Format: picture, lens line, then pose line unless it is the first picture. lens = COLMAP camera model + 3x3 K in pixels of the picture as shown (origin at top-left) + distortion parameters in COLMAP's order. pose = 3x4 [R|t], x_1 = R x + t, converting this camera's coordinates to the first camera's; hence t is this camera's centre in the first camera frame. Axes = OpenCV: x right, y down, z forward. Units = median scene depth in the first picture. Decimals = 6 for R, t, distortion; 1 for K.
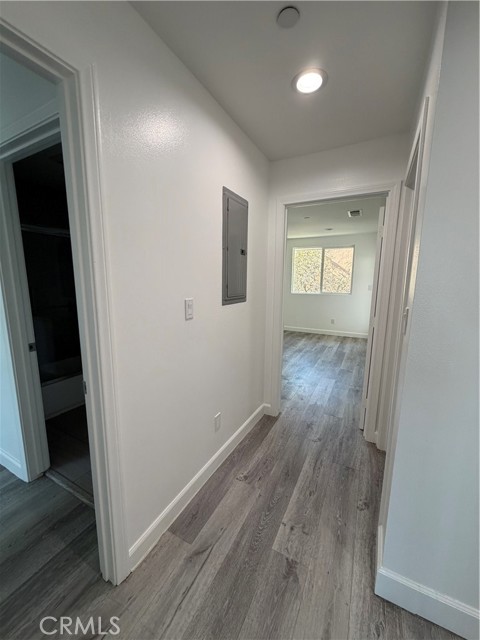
lens RADIAL K [[256.0, 0, 237.4], [0, 256.0, 318.0], [0, 0, 1]] dist [0.003692, 0.000442]
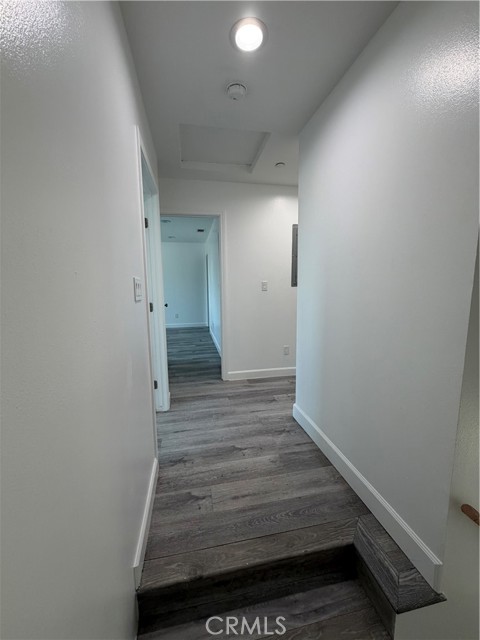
lens RADIAL K [[256.0, 0, 242.6], [0, 256.0, 320.5], [0, 0, 1]] dist [0.003692, 0.000442]
pose [[0.633649, 0.094202, -0.767864, 1.664584], [-0.107969, 0.993613, 0.032800, 0.245278], [0.766050, 0.062122, 0.639772, -0.648353]]
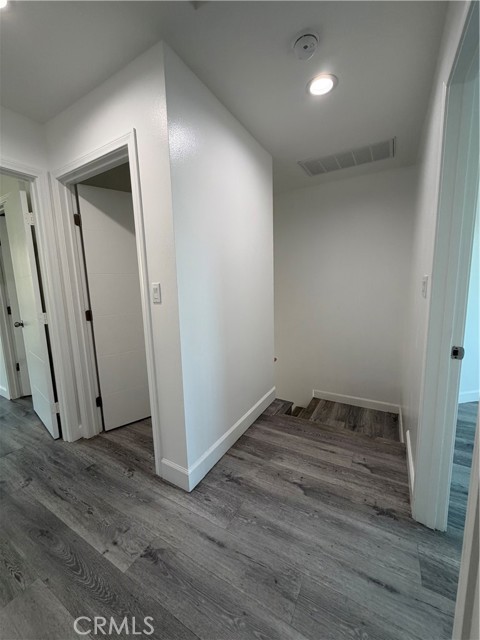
lens RADIAL K [[256.0, 0, 241.2], [0, 256.0, 318.5], [0, 0, 1]] dist [0.003692, 0.000442]
pose [[0.040936, -0.154975, 0.987070, -0.601897], [0.185718, 0.971863, 0.144886, 0.025353], [-0.981750, 0.177386, 0.068566, 0.435755]]
